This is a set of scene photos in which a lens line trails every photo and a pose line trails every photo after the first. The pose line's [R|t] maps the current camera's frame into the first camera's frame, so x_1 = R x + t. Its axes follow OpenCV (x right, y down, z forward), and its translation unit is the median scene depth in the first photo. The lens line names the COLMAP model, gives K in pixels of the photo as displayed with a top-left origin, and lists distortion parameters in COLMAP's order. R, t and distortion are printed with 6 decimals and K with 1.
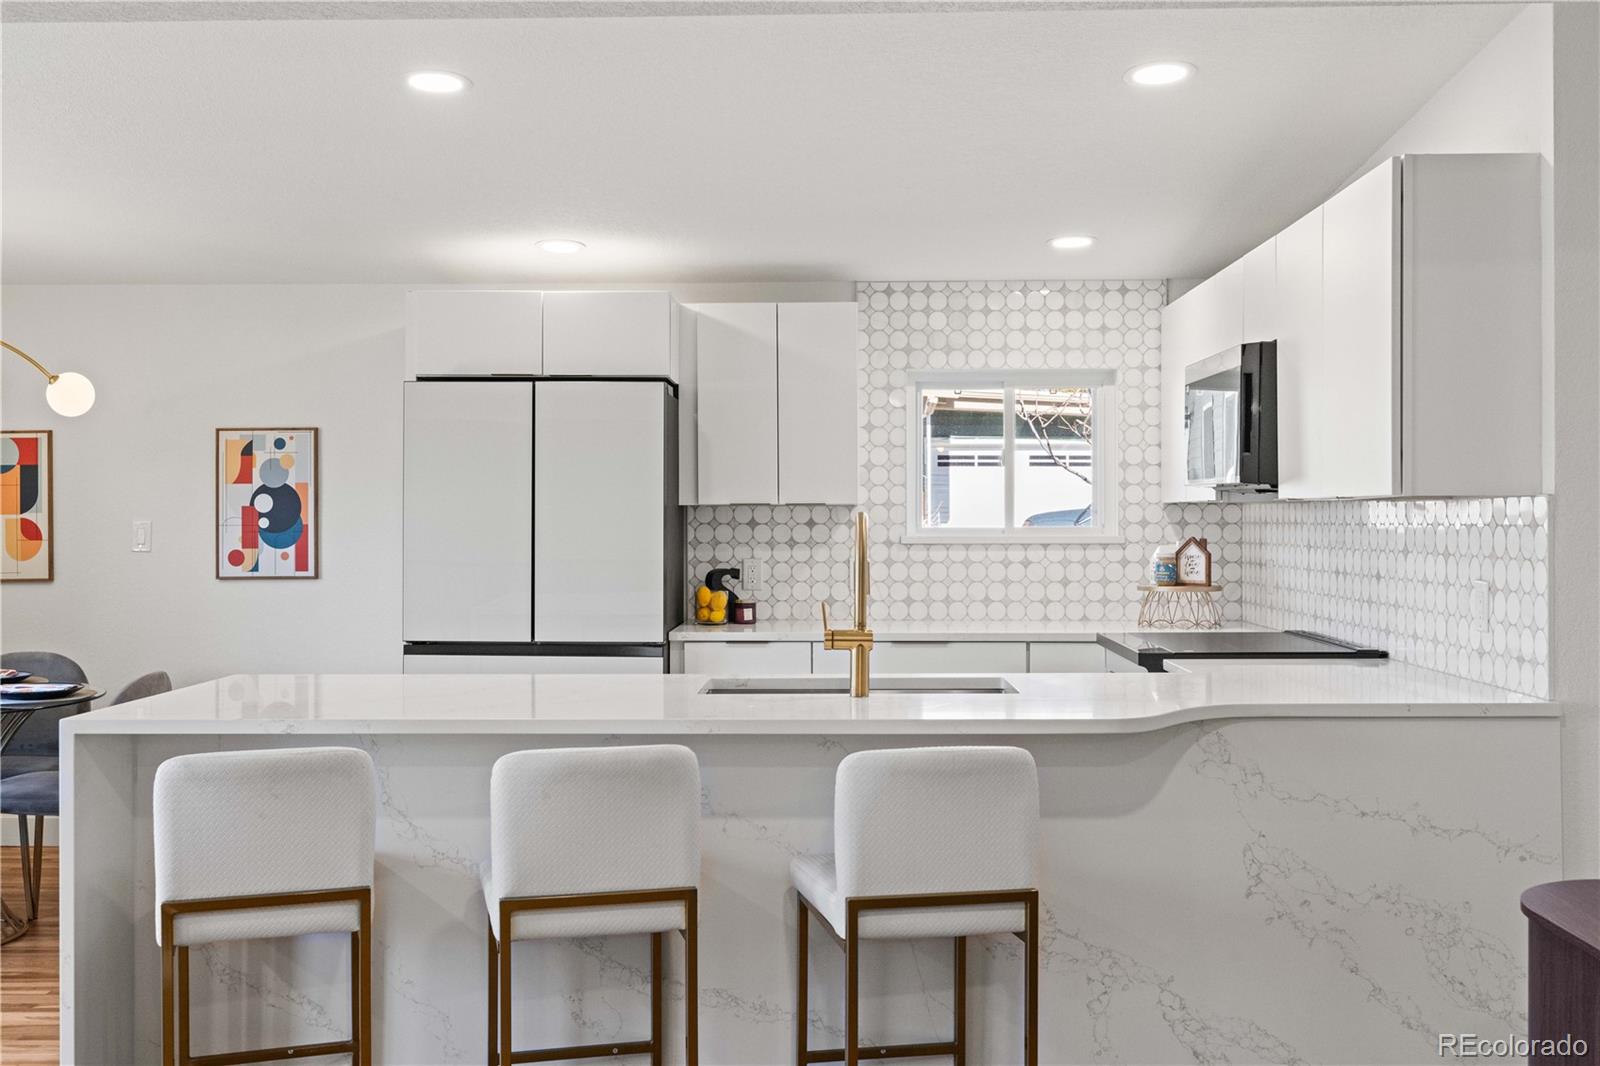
lens RADIAL K [[1595.8, 0, 801.2], [0, 1595.8, 502.5], [0, 0, 1]] dist [0.003564, 0.000000]
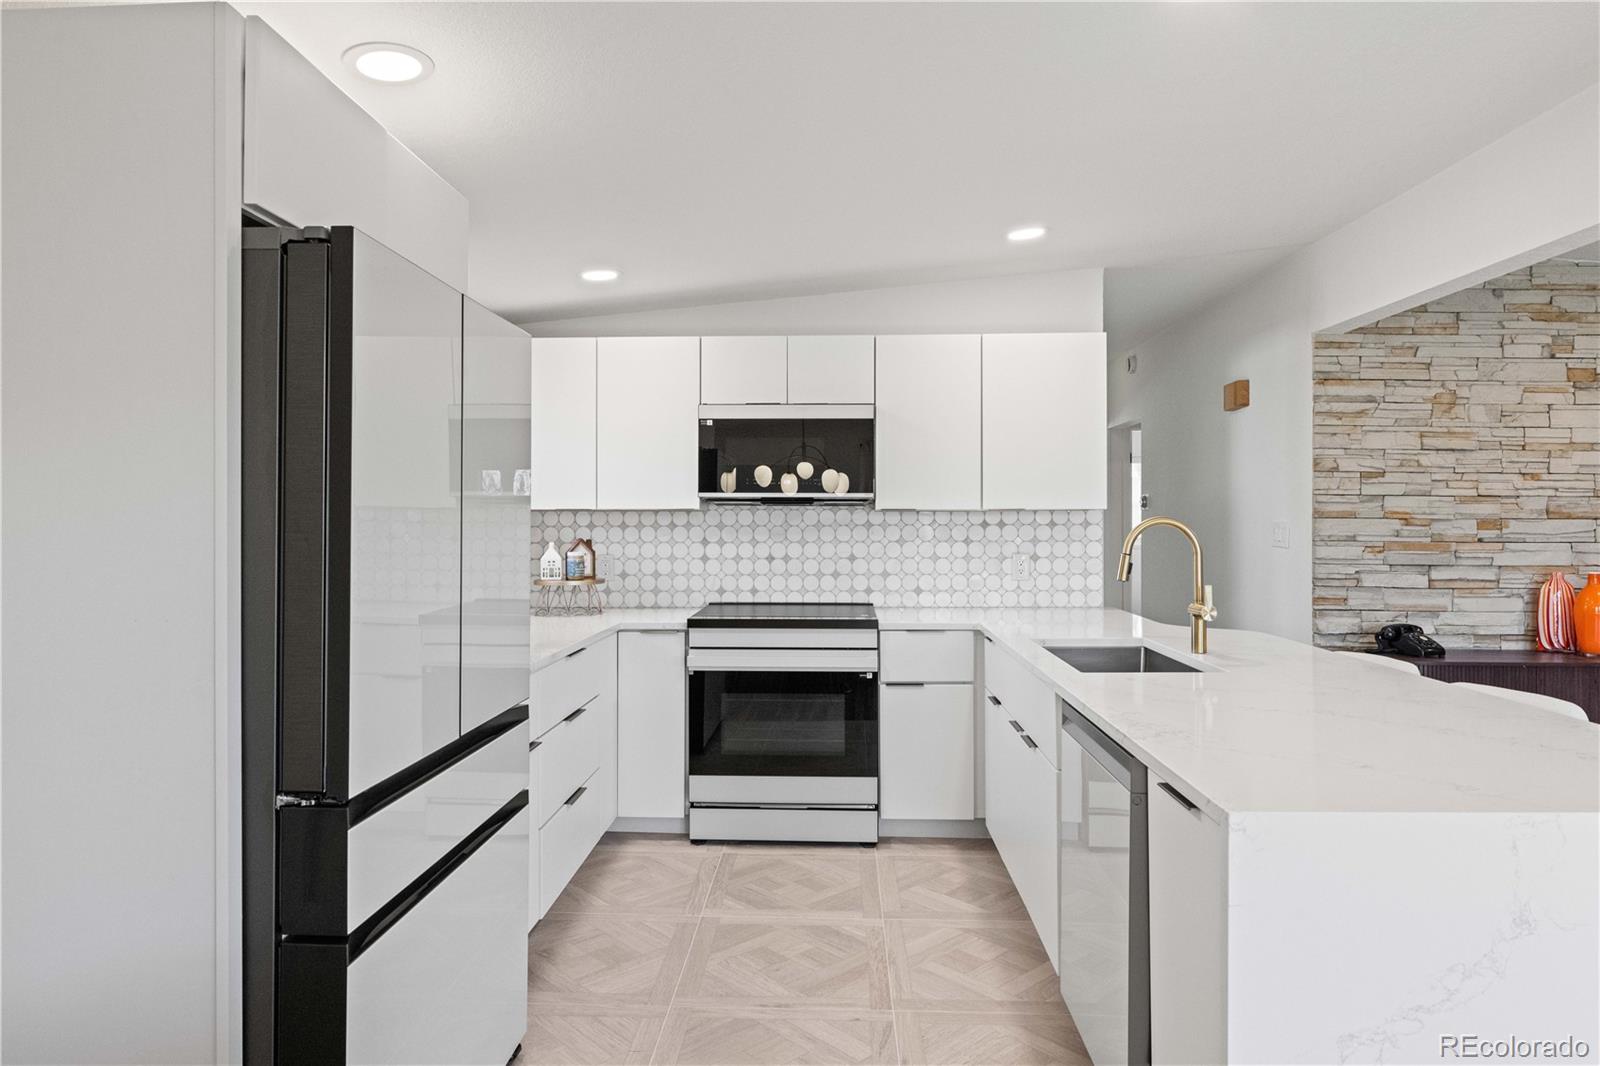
lens RADIAL K [[1000.2, 0, 795.8], [0, 1000.2, 520.6], [0, 0, 1]] dist [0.002491, 0.000262]
pose [[0.020081, -0.004990, 0.999786, -0.474951], [-0.002999, 0.999983, 0.005051, 0.003501], [-0.999794, -0.003100, 0.020065, 0.768422]]
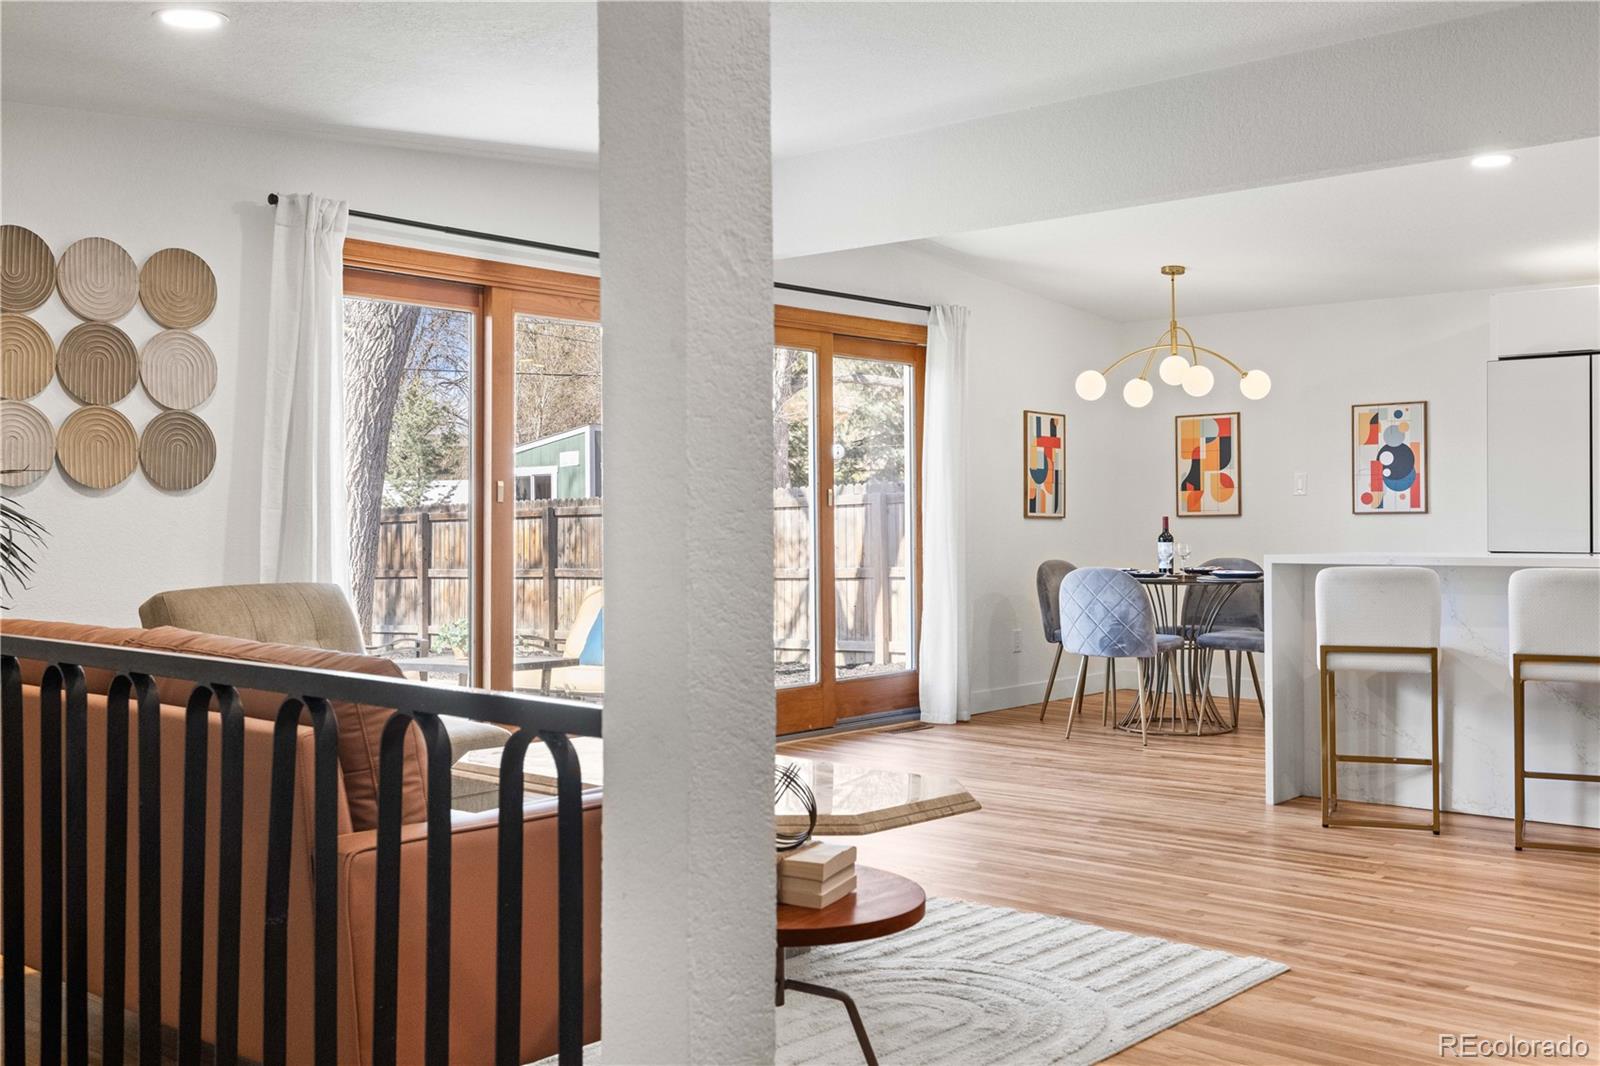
lens RADIAL K [[1595.8, 0, 801.3], [0, 1595.8, 519.4], [0, 0, 1]] dist [0.003564, 0.000000]
pose [[0.773080, -0.002424, -0.634304, 0.144742], [0.007095, 0.999963, 0.004826, 0.043008], [0.634269, -0.008231, 0.773069, -0.380680]]
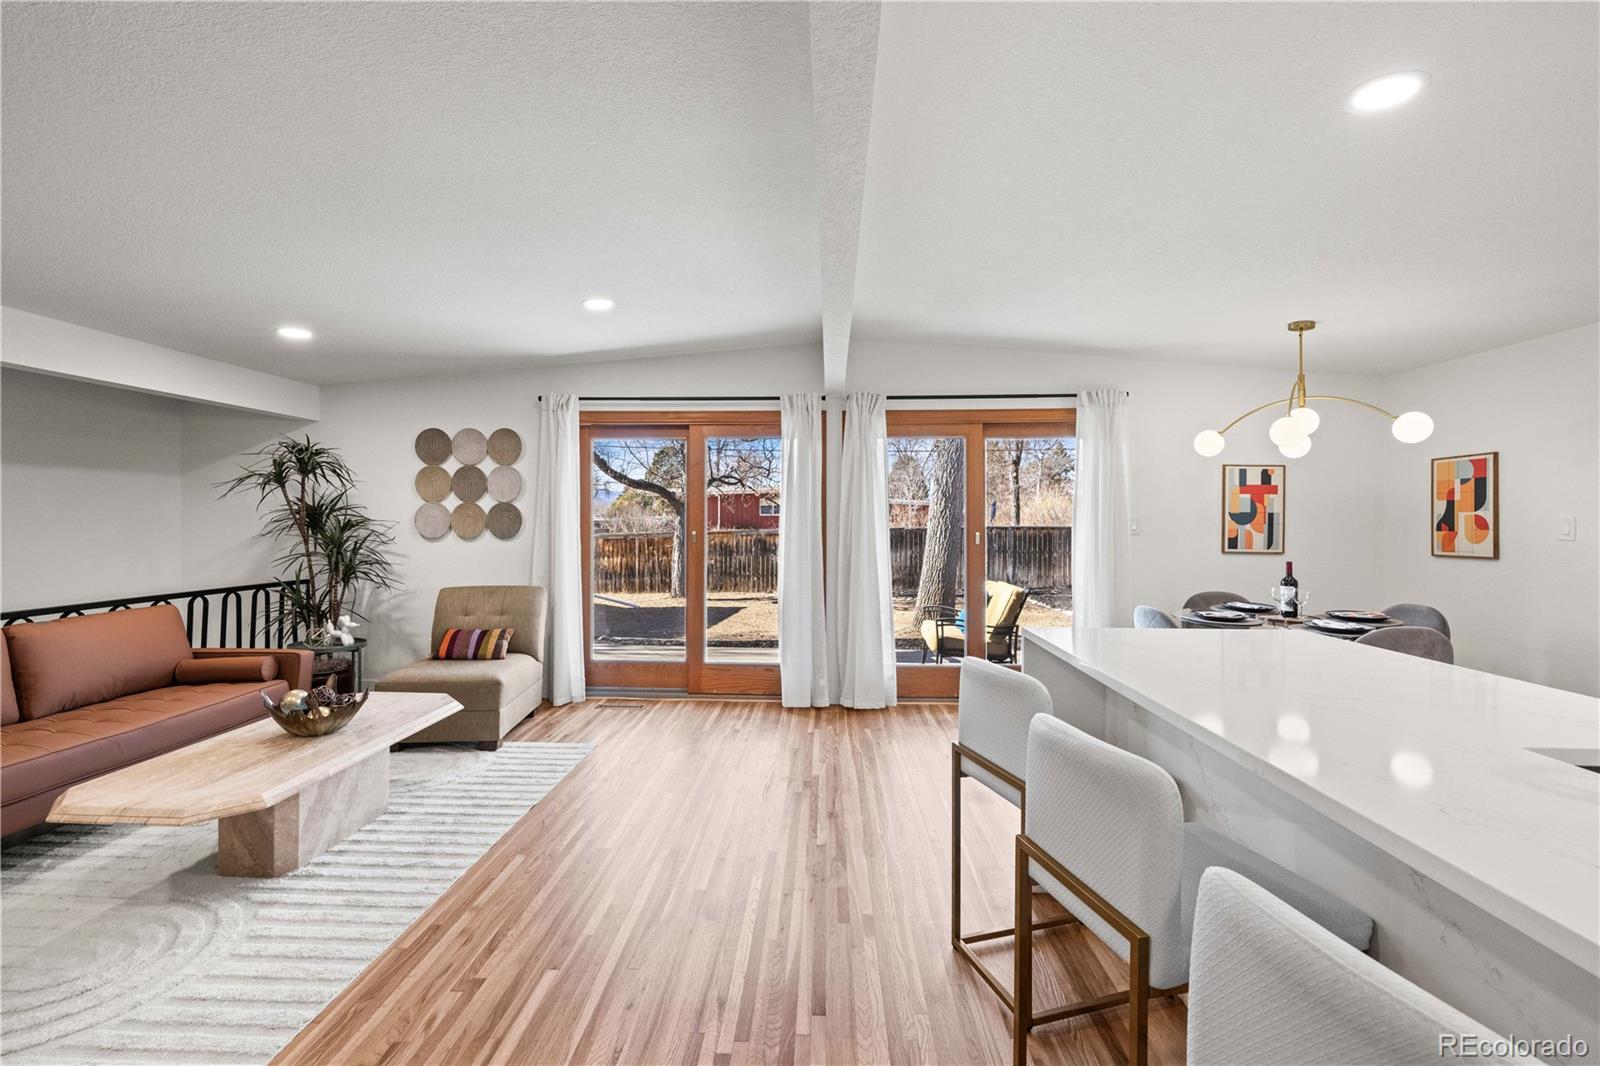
lens RADIAL K [[688.5, 0, 799.5], [0, 688.5, 519.3], [0, 0, 1]] dist [-0.000697, 0.000205]
pose [[-0.011432, 0.002190, -0.999932, 0.145351], [0.007823, 0.999967, 0.002101, 0.008195], [0.999904, -0.007798, -0.011448, 0.397610]]
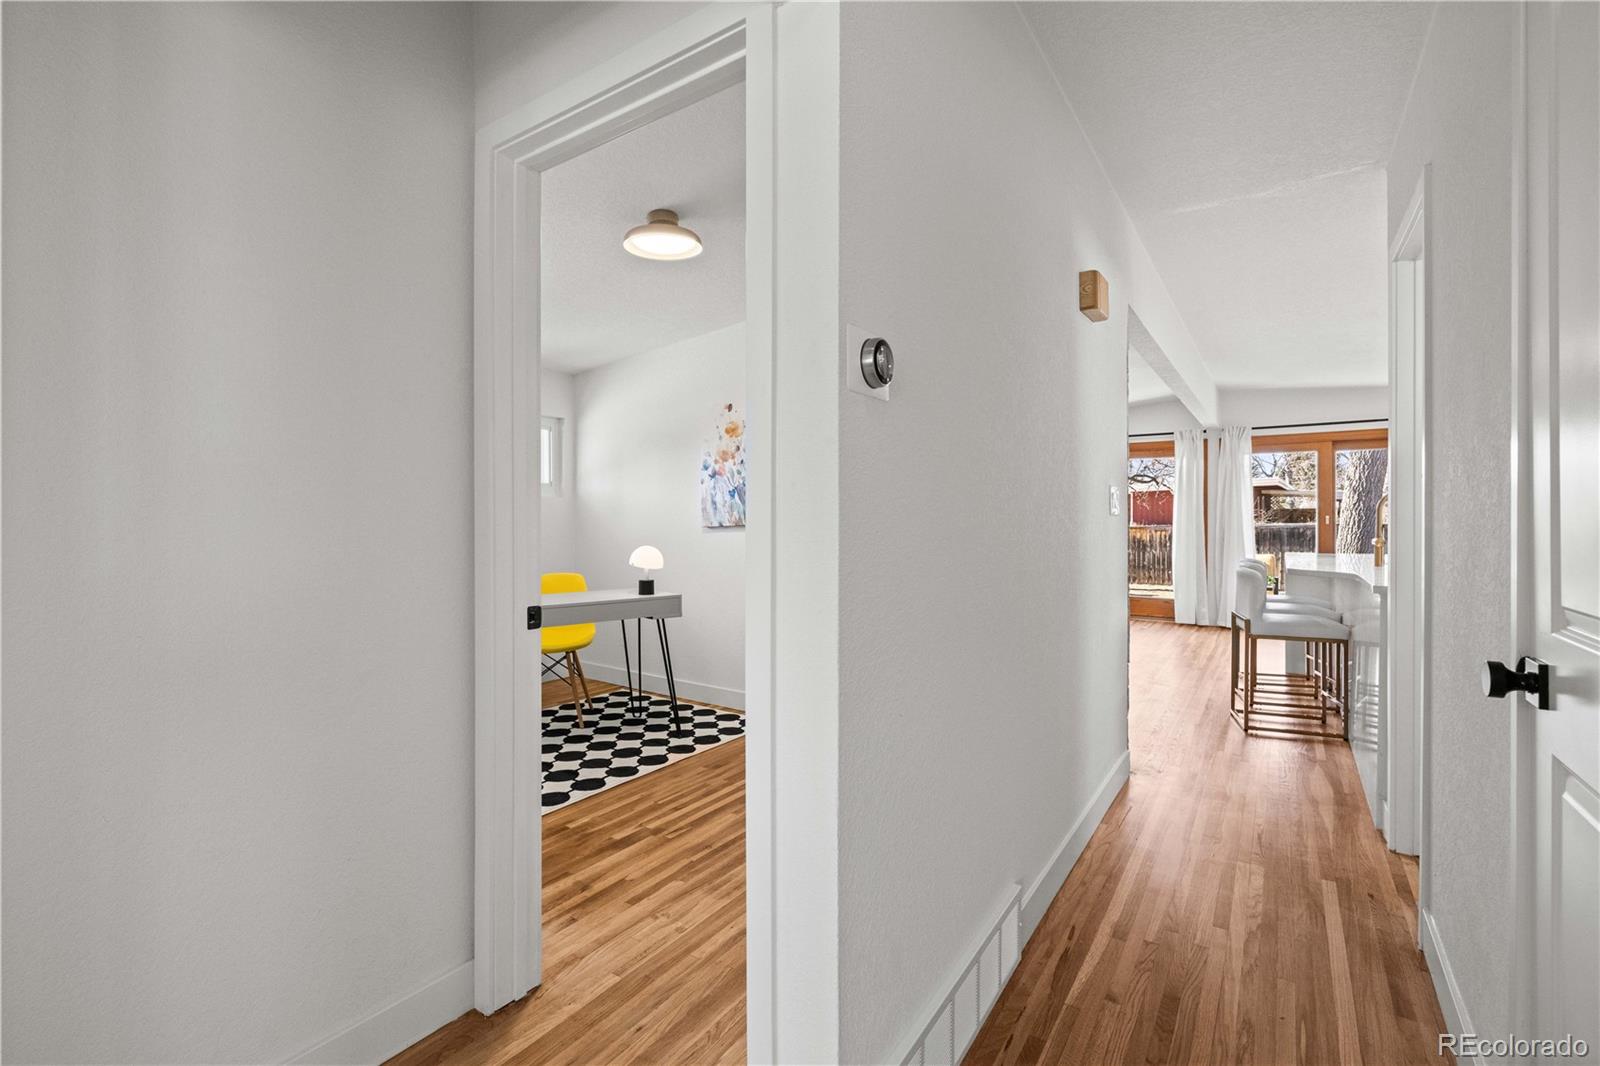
lens RADIAL K [[688.5, 0, 799.0], [0, 688.5, 523.6], [0, 0, 1]] dist [-0.000697, 0.000205]
pose [[-0.546255, 0.007685, -0.837584, 0.672839], [0.007875, 0.999961, 0.004039, 0.024684], [0.837582, -0.004390, -0.546294, 0.464489]]
